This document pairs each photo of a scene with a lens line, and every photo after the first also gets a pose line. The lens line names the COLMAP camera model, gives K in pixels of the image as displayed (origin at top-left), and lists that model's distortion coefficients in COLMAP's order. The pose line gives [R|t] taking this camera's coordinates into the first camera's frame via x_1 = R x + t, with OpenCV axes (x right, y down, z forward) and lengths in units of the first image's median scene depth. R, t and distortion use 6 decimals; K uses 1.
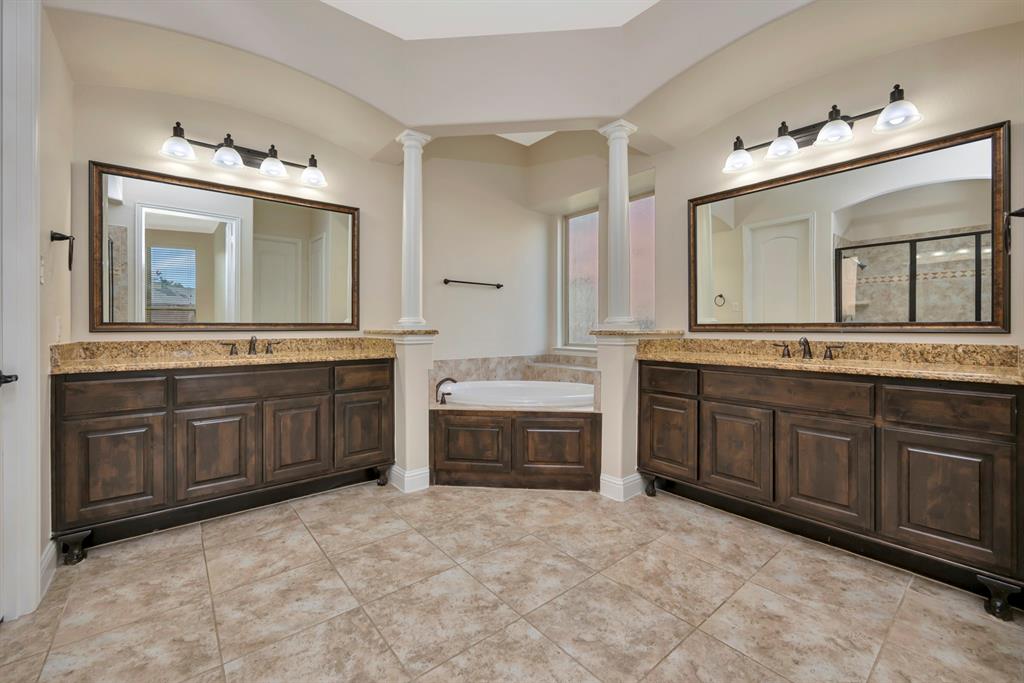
lens RADIAL K [[411.8, 0, 516.5], [0, 411.8, 331.6], [0, 0, 1]] dist [-0.003094, -0.000030]
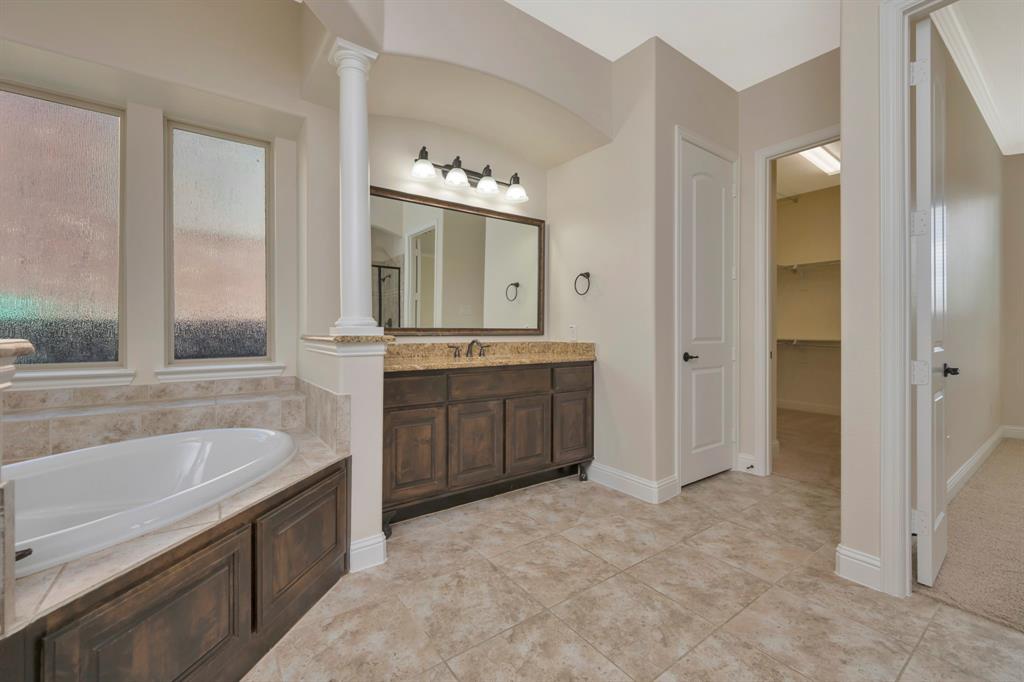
lens RADIAL K [[411.8, 0, 516.6], [0, 411.8, 334.3], [0, 0, 1]] dist [-0.003094, -0.000030]
pose [[0.083760, -0.007594, 0.996457, -0.578736], [0.007596, 0.999947, 0.006982, -0.011145], [-0.996457, 0.006985, 0.083813, 0.836314]]
